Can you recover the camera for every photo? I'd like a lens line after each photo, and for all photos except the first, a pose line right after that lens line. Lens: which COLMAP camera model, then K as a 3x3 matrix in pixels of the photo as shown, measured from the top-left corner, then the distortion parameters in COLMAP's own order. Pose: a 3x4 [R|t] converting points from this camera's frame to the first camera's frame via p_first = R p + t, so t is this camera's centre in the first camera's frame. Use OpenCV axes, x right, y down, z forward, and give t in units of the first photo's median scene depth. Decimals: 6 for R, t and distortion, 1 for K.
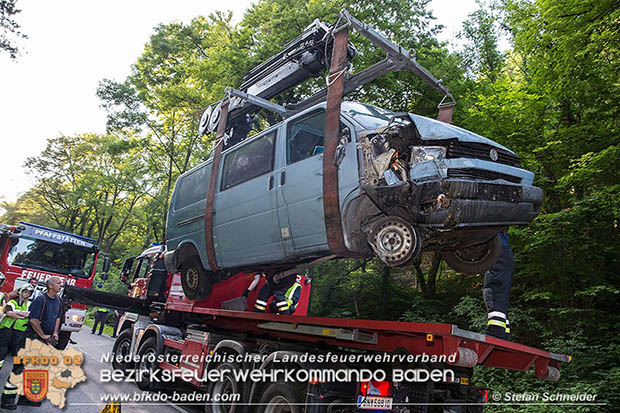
lens RADIAL K [[423.6, 0, 310.0], [0, 423.6, 206.5], [0, 0, 1]] dist [-0.109691, 0.091116]
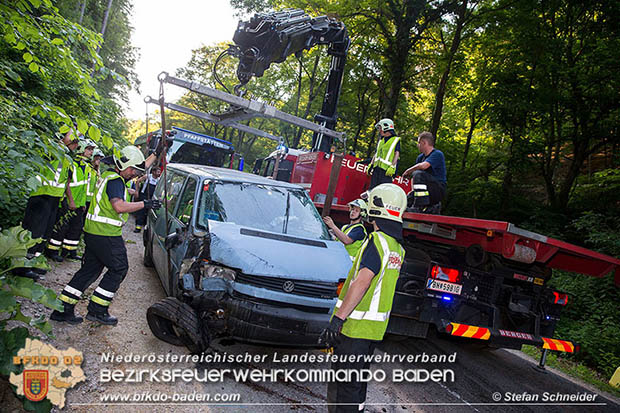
lens RADIAL K [[423.6, 0, 310.0], [0, 423.6, 206.5], [0, 0, 1]] dist [-0.109691, 0.091116]
pose [[0.952896, 0.062108, -0.296872, 0.014915], [0.004927, 0.975510, 0.219899, -0.000701], [0.303259, -0.211003, 0.929253, -0.017800]]
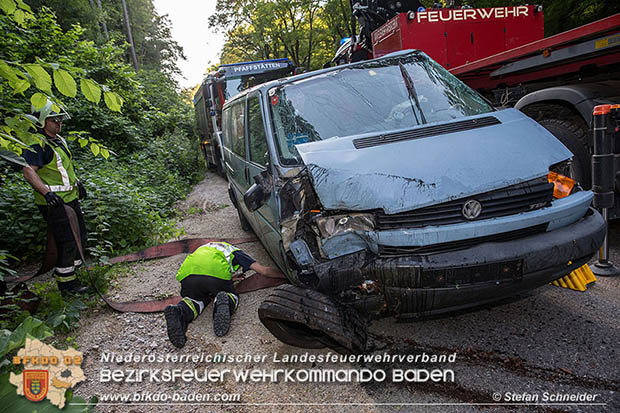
lens RADIAL K [[423.6, 0, 310.0], [0, 423.6, 206.5], [0, 0, 1]] dist [-0.109691, 0.091116]
pose [[0.844674, -0.170640, -0.507354, -0.009565], [0.389236, 0.846454, 0.363333, 0.011894], [0.367453, -0.504378, 0.781397, 0.020934]]
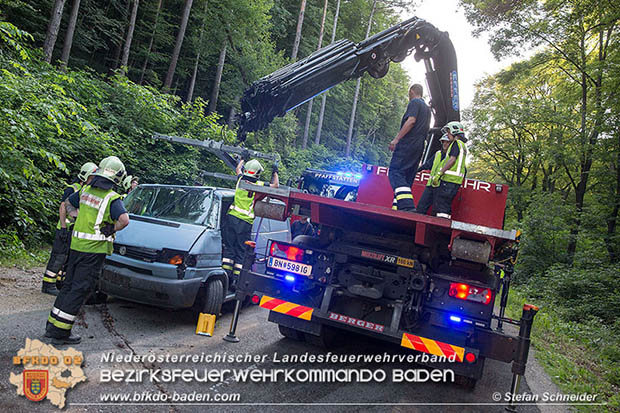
lens RADIAL K [[550.2, 0, 267.6], [0, 550.2, 179.9], [0, 0, 1]] dist [-0.050747, -0.000337]
pose [[0.504749, -0.116322, -0.855393, 0.160190], [0.150397, 0.987576, -0.045551, 0.034188], [0.850064, -0.105657, 0.515972, 0.023899]]
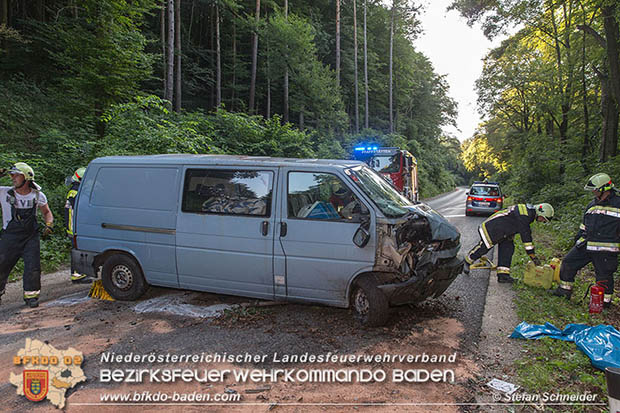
lens RADIAL K [[423.6, 0, 310.0], [0, 423.6, 206.5], [0, 0, 1]] dist [-0.109691, 0.091116]
pose [[0.417515, -0.106791, -0.902373, 0.218417], [0.320860, 0.946425, 0.036453, 0.038717], [0.850135, -0.304755, 0.429412, -0.000896]]
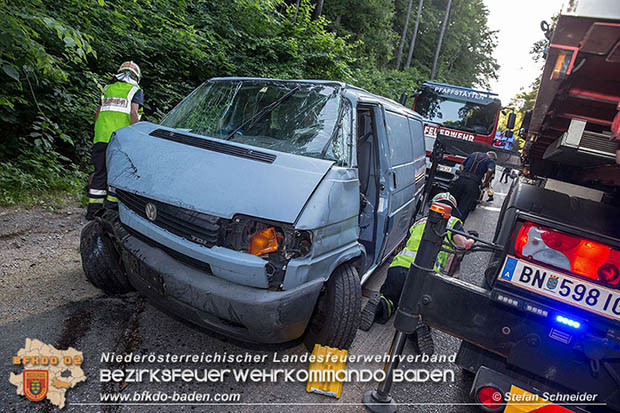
lens RADIAL K [[423.6, 0, 310.0], [0, 423.6, 206.5], [0, 0, 1]] dist [-0.109691, 0.091116]
pose [[0.418183, 0.114062, -0.901173, 0.046291], [0.125401, 0.975337, 0.181640, 0.032580], [0.899665, -0.188967, 0.393566, 0.070619]]
